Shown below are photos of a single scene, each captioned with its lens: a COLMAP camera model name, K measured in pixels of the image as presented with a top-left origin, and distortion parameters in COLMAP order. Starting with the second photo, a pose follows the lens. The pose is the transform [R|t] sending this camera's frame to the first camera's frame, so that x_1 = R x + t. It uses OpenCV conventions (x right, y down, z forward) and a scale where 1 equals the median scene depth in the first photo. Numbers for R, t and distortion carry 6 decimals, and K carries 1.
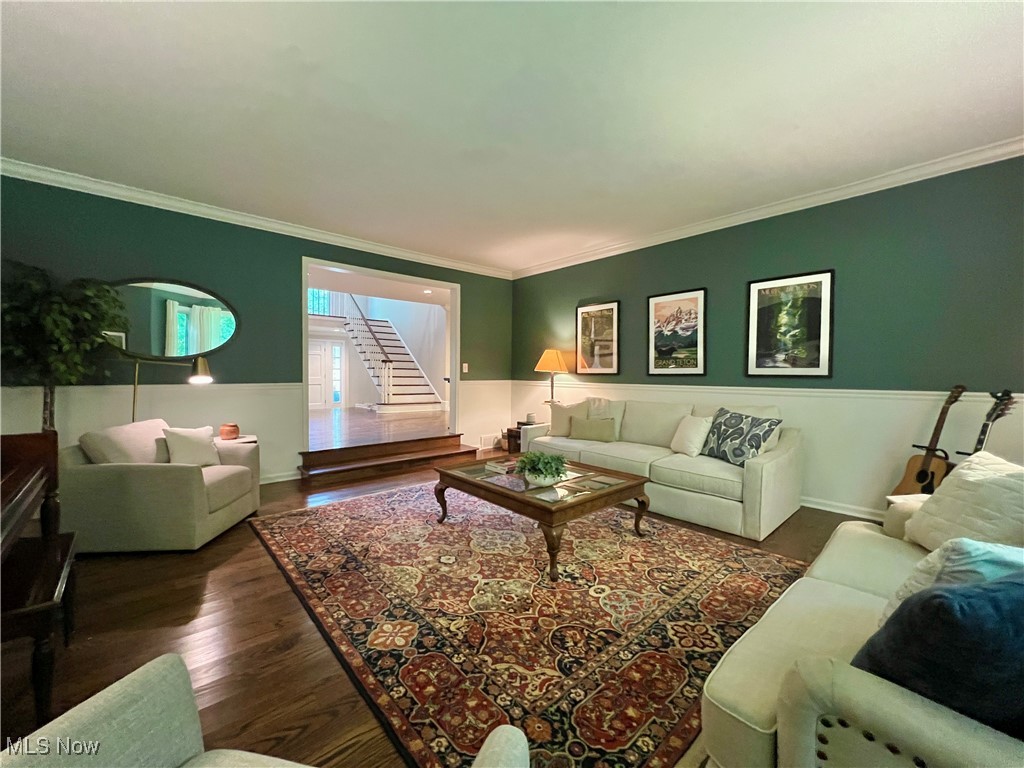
lens RADIAL K [[410.7, 0, 512.0], [0, 410.7, 384.0], [0, 0, 1]] dist [-0.000711, 0.000592]
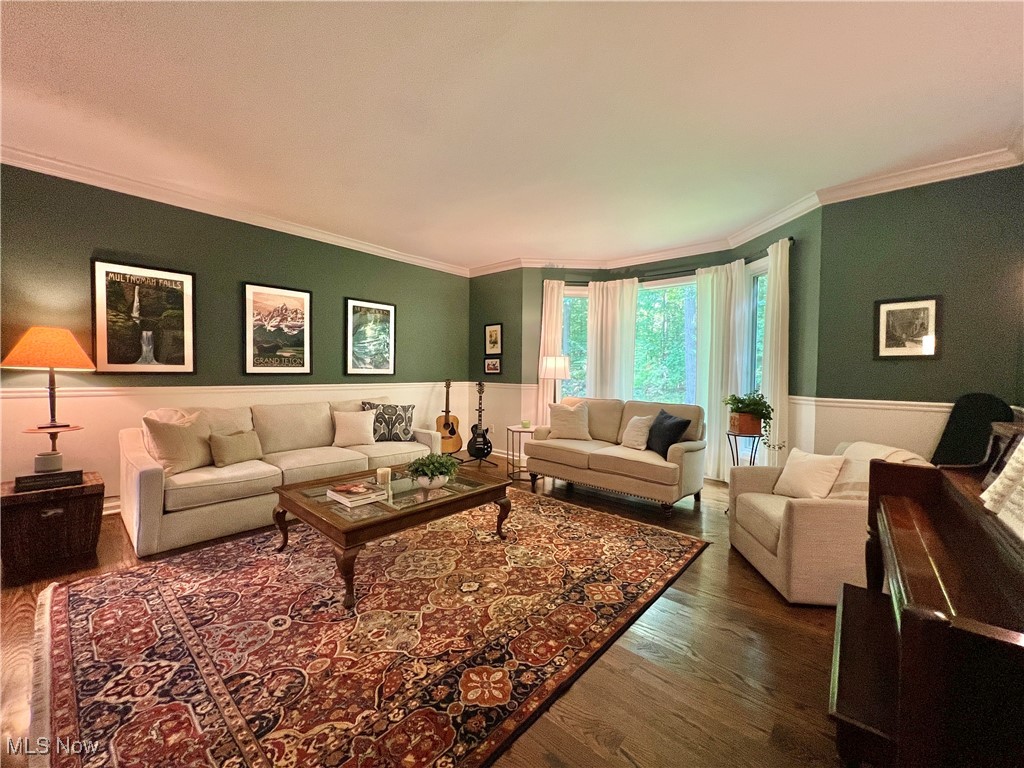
lens RADIAL K [[410.7, 0, 512.0], [0, 410.7, 384.0], [0, 0, 1]] dist [-0.000711, 0.000592]
pose [[-0.120261, -0.035404, 0.992111, -0.733967], [0.016042, 0.999164, 0.037601, -0.032662], [-0.992613, 0.020438, -0.119593, 0.710904]]
